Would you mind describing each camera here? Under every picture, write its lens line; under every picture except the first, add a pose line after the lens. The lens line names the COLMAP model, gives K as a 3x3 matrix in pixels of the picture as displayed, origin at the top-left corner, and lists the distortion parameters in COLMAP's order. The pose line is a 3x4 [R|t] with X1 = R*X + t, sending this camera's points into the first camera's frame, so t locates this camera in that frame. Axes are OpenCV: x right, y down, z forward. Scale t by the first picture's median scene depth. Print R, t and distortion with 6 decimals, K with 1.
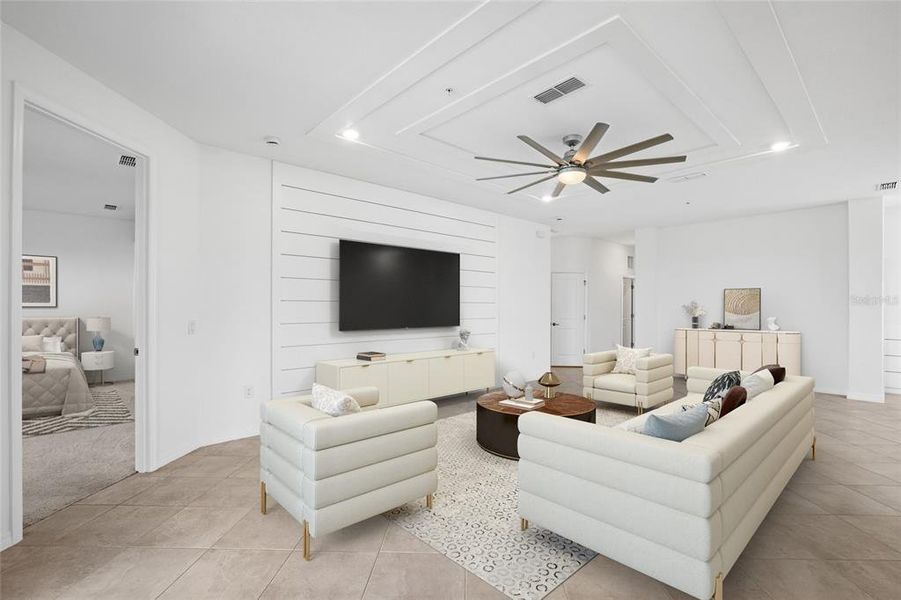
lens RADIAL K [[415.1, 0, 446.1], [0, 415.1, 301.2], [0, 0, 1]] dist [-0.016360, 0.003877]
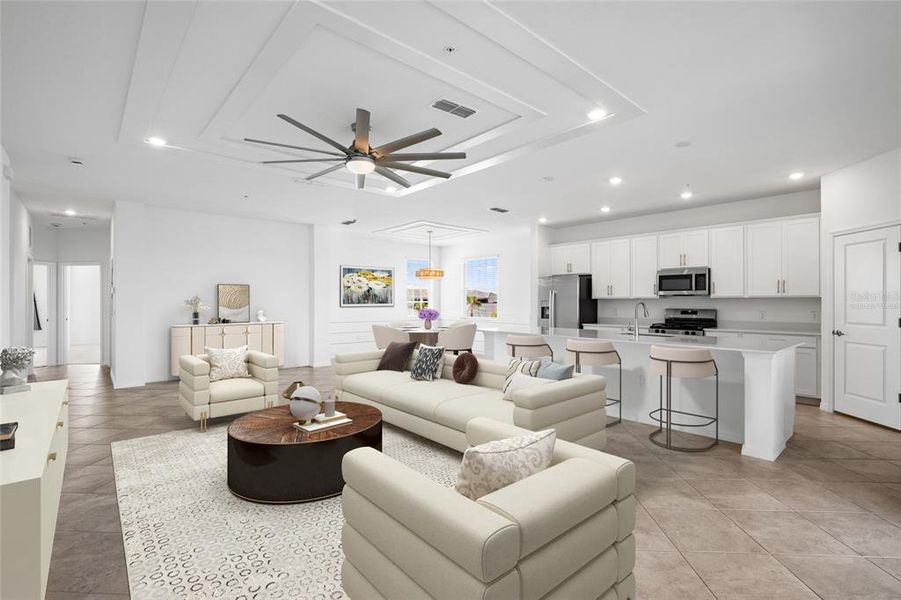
lens RADIAL K [[415.1, 0, 452.0], [0, 415.1, 301.8], [0, 0, 1]] dist [-0.016360, 0.003877]
pose [[0.035131, 0.000830, 0.999382, -0.365379], [-0.009150, 0.999958, -0.000509, 0.009979], [-0.999341, -0.009127, 0.035137, 0.416668]]
